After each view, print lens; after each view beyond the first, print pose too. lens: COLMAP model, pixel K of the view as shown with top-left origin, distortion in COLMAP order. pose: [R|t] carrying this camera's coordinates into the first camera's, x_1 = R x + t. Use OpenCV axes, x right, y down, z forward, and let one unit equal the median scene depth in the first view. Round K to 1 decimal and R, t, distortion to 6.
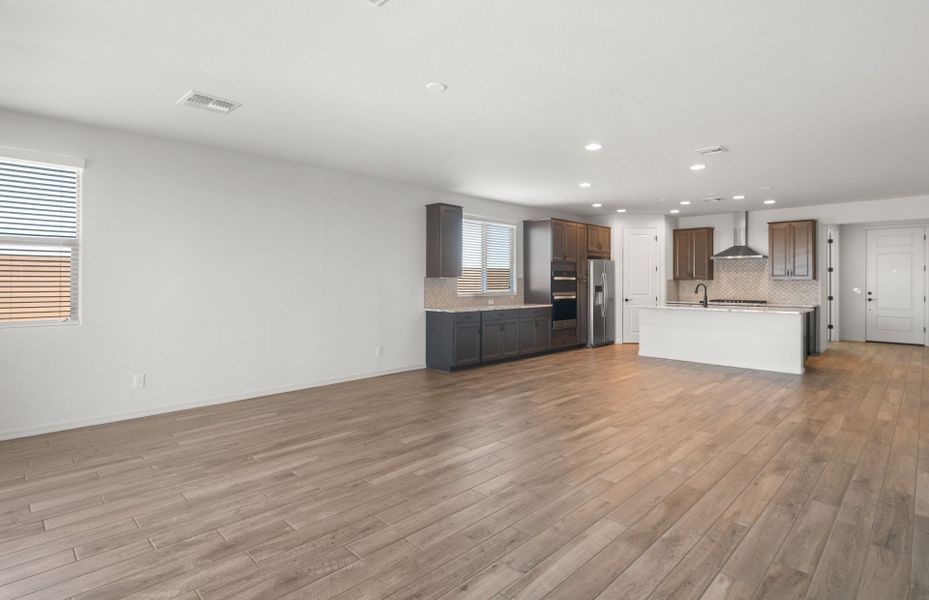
lens RADIAL K [[467.9, 0, 464.3], [0, 467.9, 280.8], [0, 0, 1]] dist [0.000965, -0.000323]
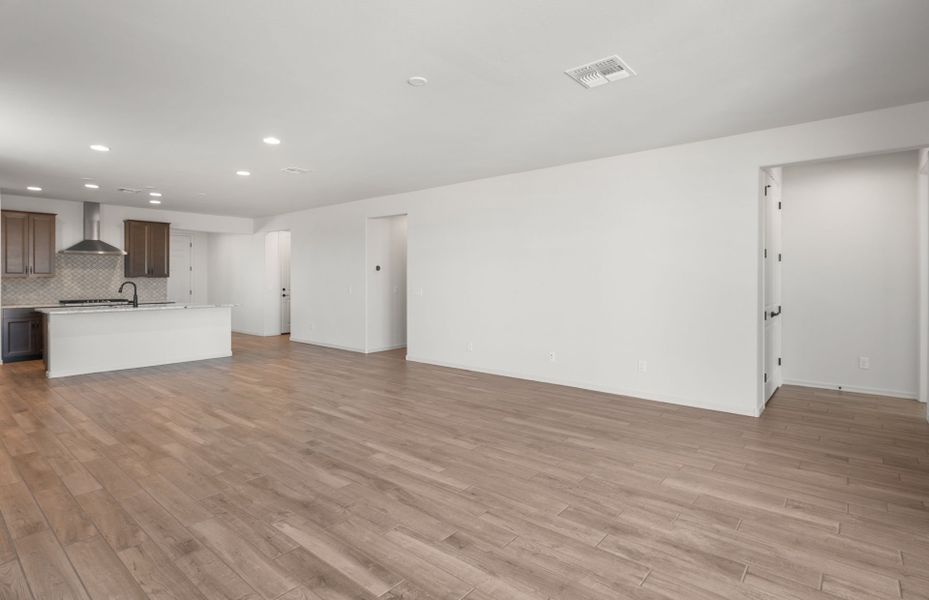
lens RADIAL K [[467.9, 0, 464.3], [0, 467.9, 280.8], [0, 0, 1]] dist [0.000965, -0.000323]
pose [[-0.085509, -0.005154, 0.996324, -0.866848], [-0.000673, 0.999987, 0.005115, -0.001533], [-0.996337, -0.000233, -0.085511, 0.810184]]
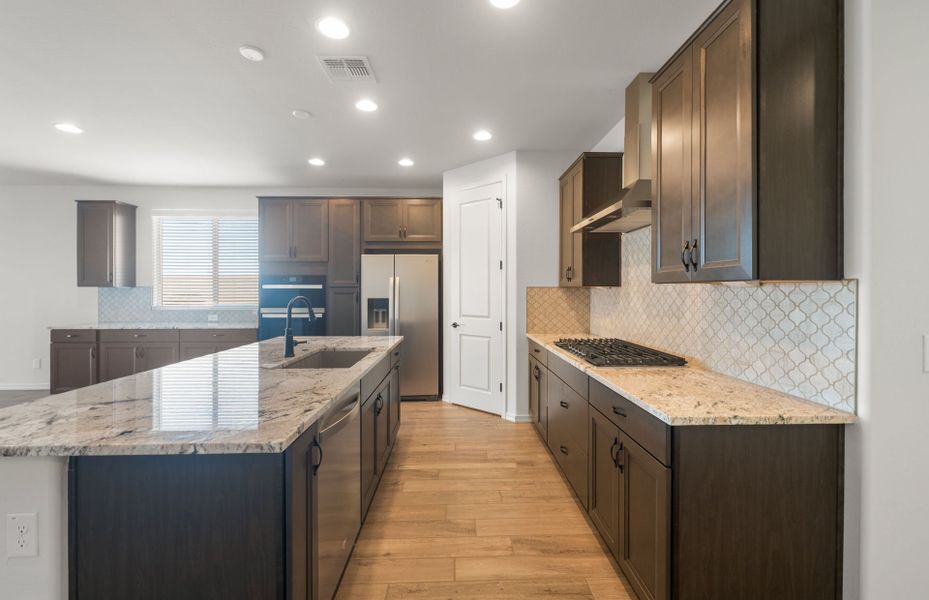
lens RADIAL K [[368.3, 0, 464.5], [0, 368.3, 300.0], [0, 0, 1]] dist [-0.000880, -0.000115]
pose [[0.728515, 0.014515, -0.684876, 1.558697], [0.003797, 0.999675, 0.025225, 0.002023], [0.685019, -0.020978, 0.728223, 1.657657]]
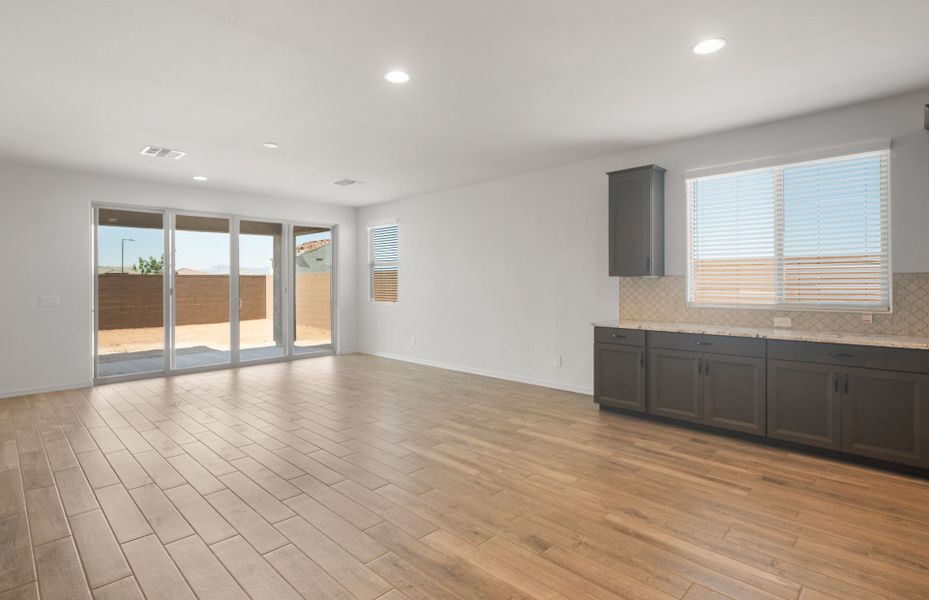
lens RADIAL K [[467.9, 0, 464.3], [0, 467.9, 280.8], [0, 0, 1]] dist [0.000965, -0.000323]
pose [[0.006750, -0.006627, -0.999955, 1.106665], [0.006453, 0.999958, -0.006584, 0.003131], [0.999956, -0.006409, 0.006792, 1.289336]]
